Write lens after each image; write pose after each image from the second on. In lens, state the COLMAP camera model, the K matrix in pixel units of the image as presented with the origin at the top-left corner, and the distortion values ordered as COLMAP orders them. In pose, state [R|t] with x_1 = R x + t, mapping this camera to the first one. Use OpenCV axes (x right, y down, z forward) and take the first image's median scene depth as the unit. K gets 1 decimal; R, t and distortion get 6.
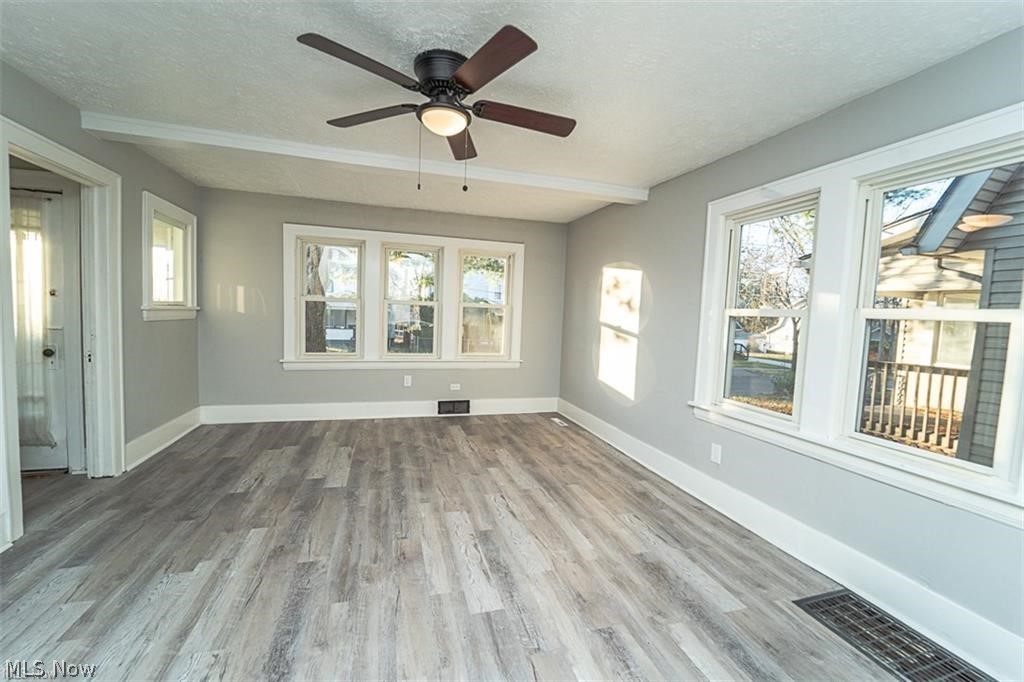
lens RADIAL K [[421.8, 0, 516.2], [0, 421.8, 341.5], [0, 0, 1]] dist [-0.025423, -0.000331]
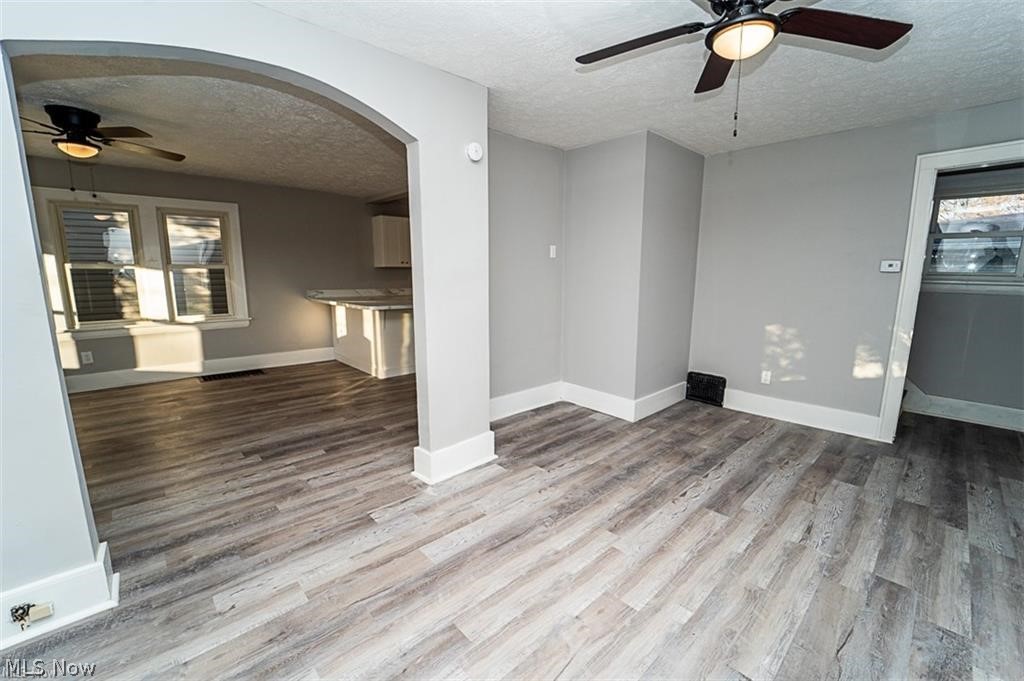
lens RADIAL K [[414.4, 0, 512.0], [0, 414.4, 340.5], [0, 0, 1]] dist [-0.023882, -0.000050]
pose [[-0.431539, -0.188054, 0.882275, -2.190171], [0.037727, 0.973412, 0.225933, -0.110885], [-0.901305, 0.130785, -0.412971, 0.260945]]
